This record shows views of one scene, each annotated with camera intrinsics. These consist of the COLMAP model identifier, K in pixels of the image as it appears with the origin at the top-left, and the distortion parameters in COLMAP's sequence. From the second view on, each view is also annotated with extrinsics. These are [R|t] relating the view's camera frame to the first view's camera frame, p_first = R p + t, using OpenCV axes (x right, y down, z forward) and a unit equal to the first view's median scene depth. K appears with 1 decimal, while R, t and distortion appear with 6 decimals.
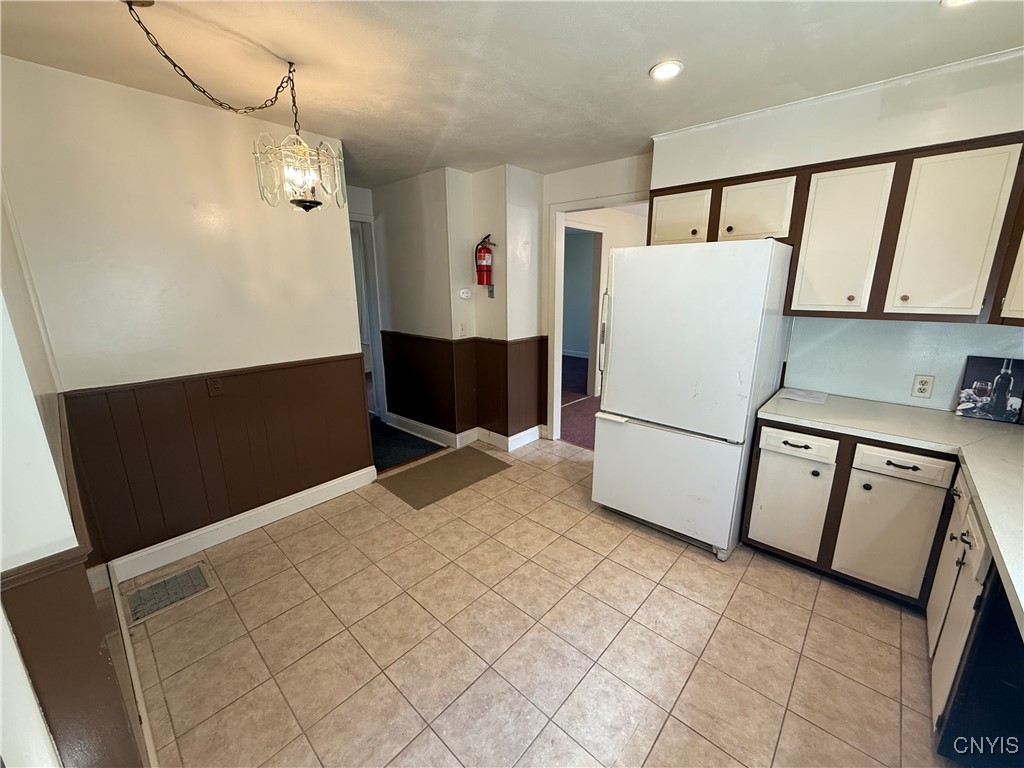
lens RADIAL K [[408.8, 0, 509.9], [0, 408.8, 383.6], [0, 0, 1]] dist [-0.003392, 0.000621]
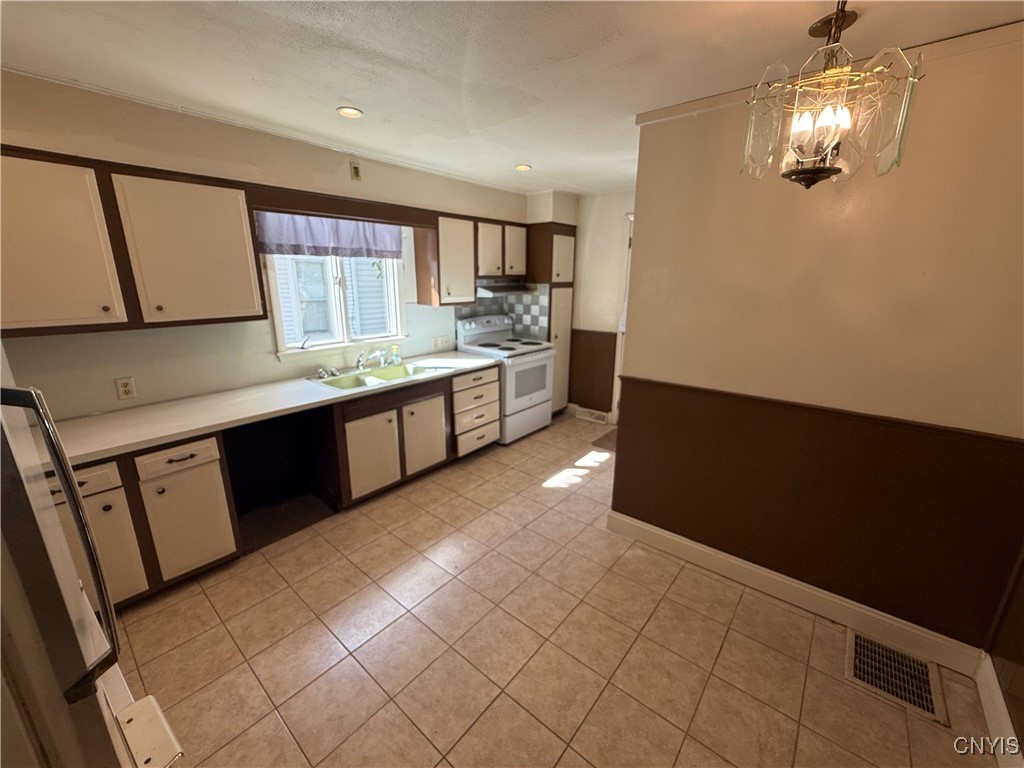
lens RADIAL K [[408.8, 0, 516.1], [0, 408.8, 385.7], [0, 0, 1]] dist [-0.003392, 0.000621]
pose [[-0.998359, 0.012860, -0.055794, -0.038355], [-0.015976, 0.873181, 0.487135, -0.407215], [0.054983, 0.487227, -0.871543, 1.469177]]
